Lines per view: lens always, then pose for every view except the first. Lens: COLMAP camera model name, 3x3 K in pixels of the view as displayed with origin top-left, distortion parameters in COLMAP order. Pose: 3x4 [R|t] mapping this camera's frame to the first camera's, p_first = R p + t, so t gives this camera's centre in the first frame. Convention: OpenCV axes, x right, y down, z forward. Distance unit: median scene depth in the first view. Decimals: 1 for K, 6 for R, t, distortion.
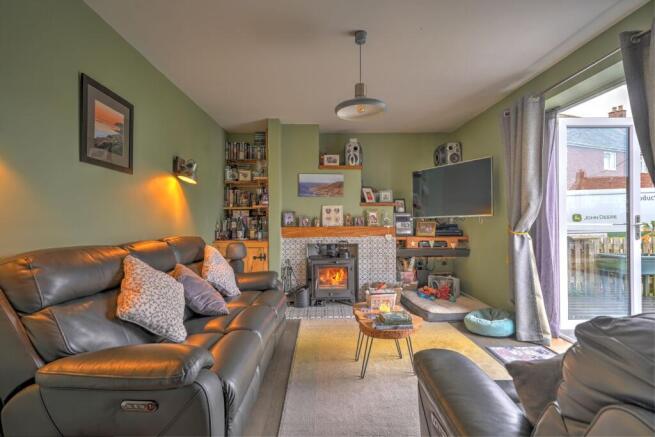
lens RADIAL K [[313.9, 0, 328.1], [0, 313.9, 219.1], [0, 0, 1]] dist [0.005010, 0.000604]
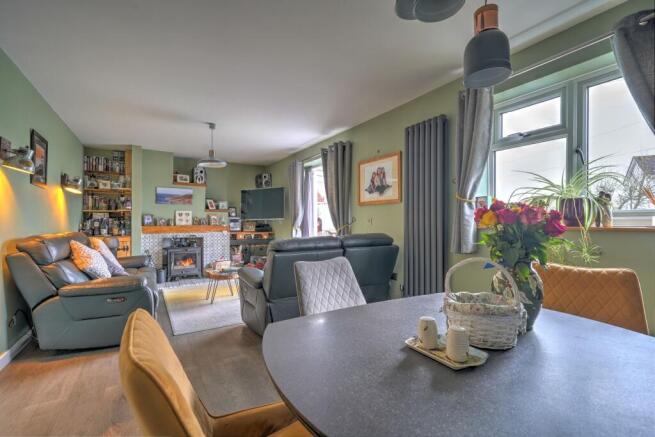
lens RADIAL K [[298.6, 0, 327.3], [0, 298.6, 220.3], [0, 0, 1]] dist [0.004391, 0.000604]
pose [[0.861373, 0.007732, 0.507914, -0.115050], [-0.005719, 0.999968, -0.005524, 0.003435], [-0.507941, 0.001853, 0.861390, -0.498096]]
